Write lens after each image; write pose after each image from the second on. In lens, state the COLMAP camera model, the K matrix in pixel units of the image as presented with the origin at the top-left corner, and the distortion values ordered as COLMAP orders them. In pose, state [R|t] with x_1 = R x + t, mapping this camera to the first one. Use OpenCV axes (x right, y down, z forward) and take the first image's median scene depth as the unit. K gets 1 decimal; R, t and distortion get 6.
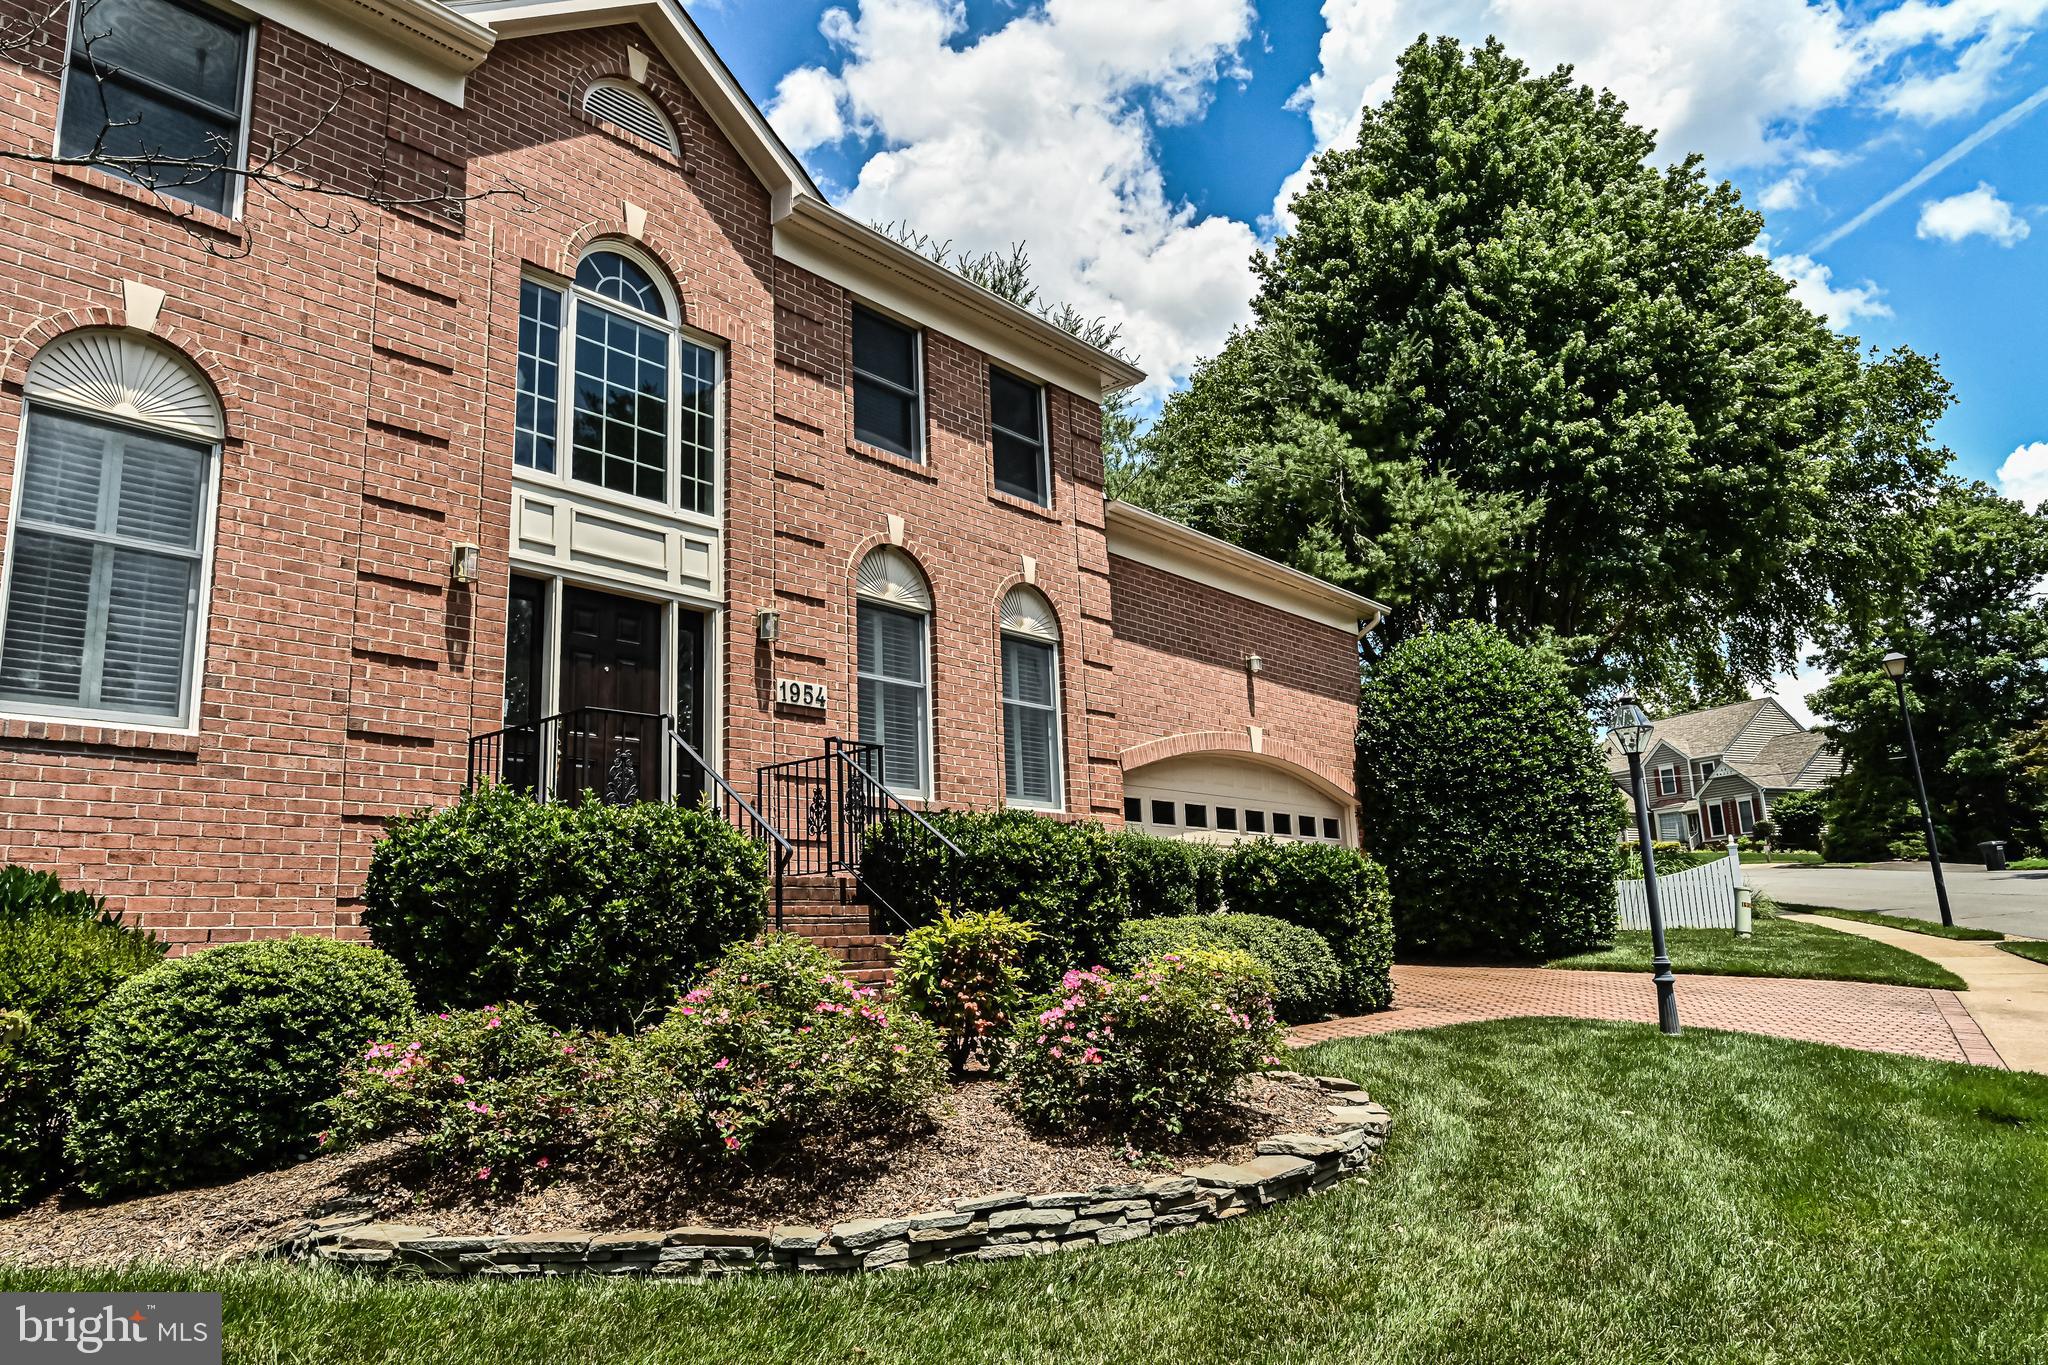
lens RADIAL K [[1342.6, 0, 1024.0], [0, 1342.6, 682.5], [0, 0, 1]] dist [0.000860, -0.001534]
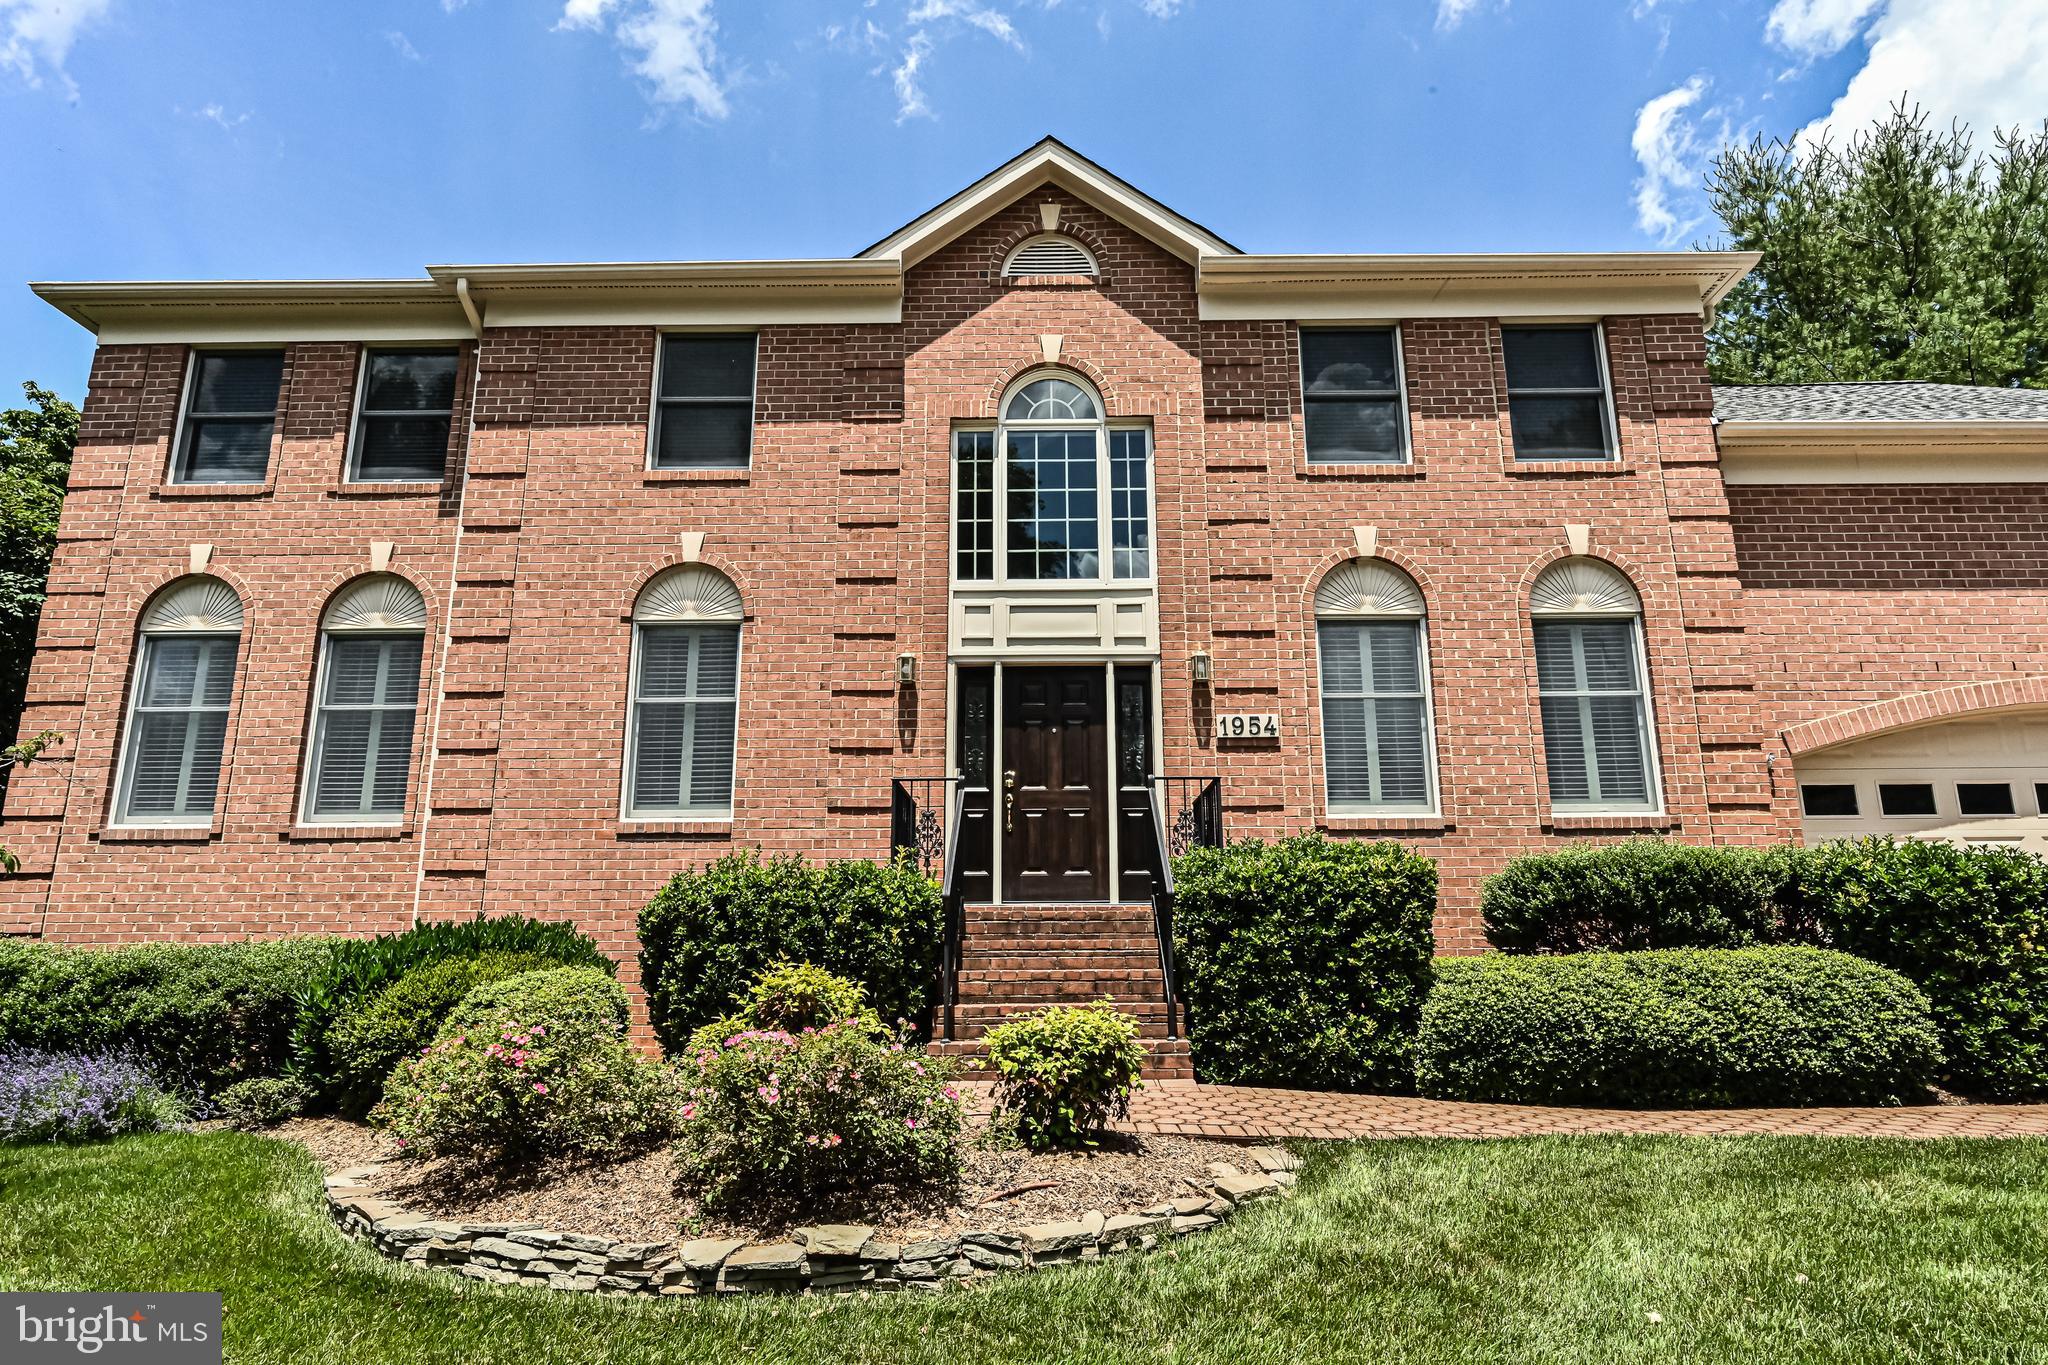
lens RADIAL K [[1211.5, 0, 1024.0], [0, 1211.5, 682.5], [0, 0, 1]] dist [-0.004431, 0.000736]
pose [[0.639309, -0.143235, -0.755492, 0.429133], [0.135614, 0.988100, -0.072577, 0.019541], [0.756897, -0.056056, 0.651126, 0.256064]]
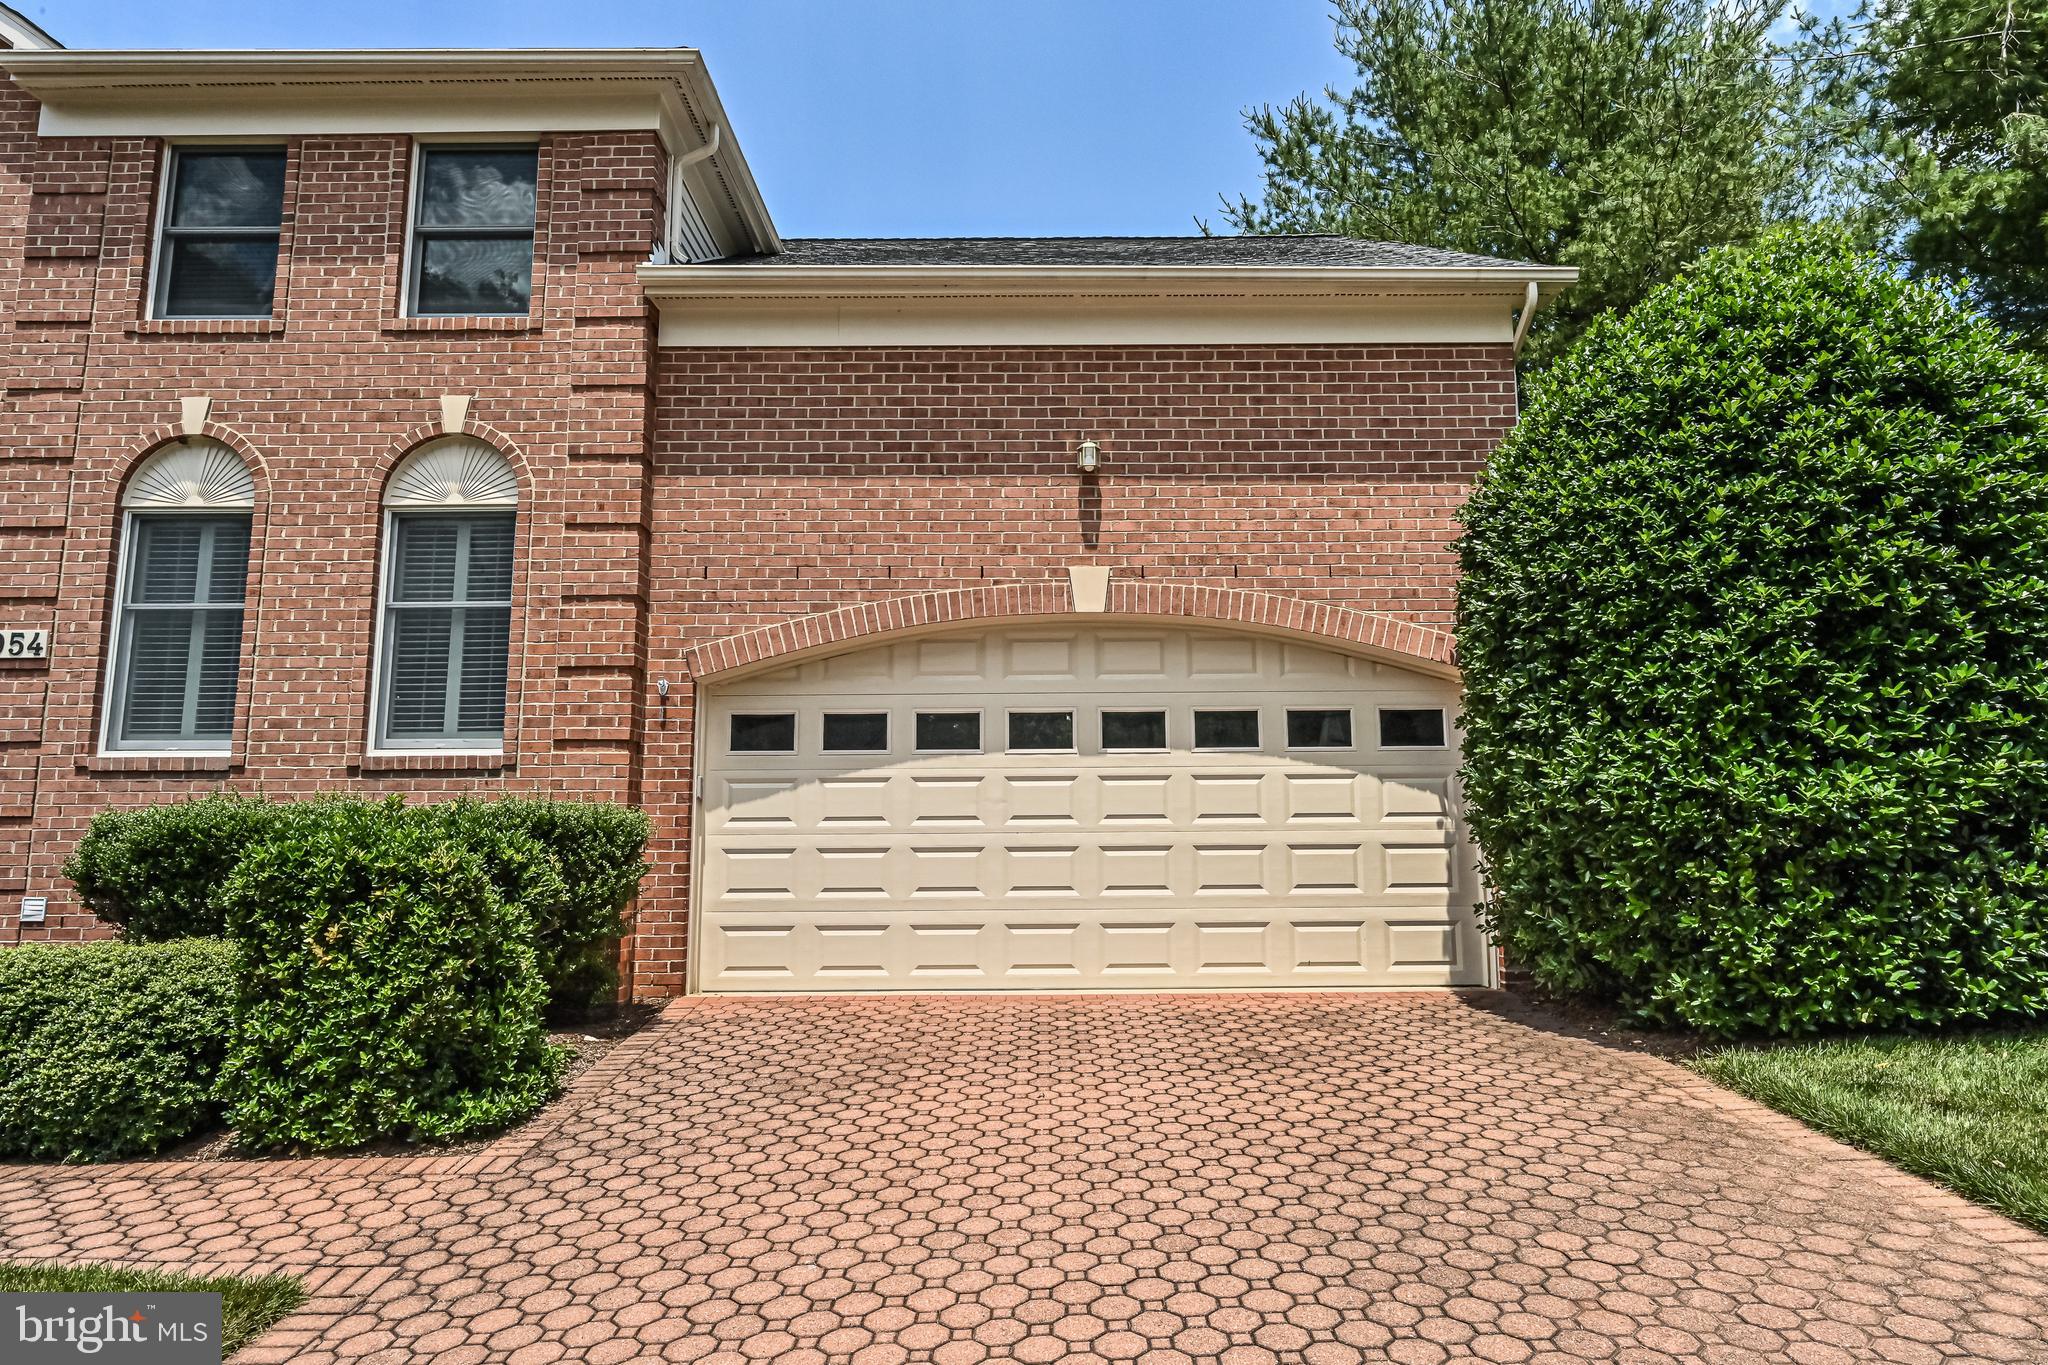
lens RADIAL K [[1211.5, 0, 1024.0], [0, 1211.5, 682.5], [0, 0, 1]] dist [-0.004431, 0.000736]
pose [[0.652651, -0.075882, -0.753849, 0.811944], [0.135331, 0.990647, 0.017447, 0.104080], [0.745474, -0.113406, 0.656816, 0.956441]]
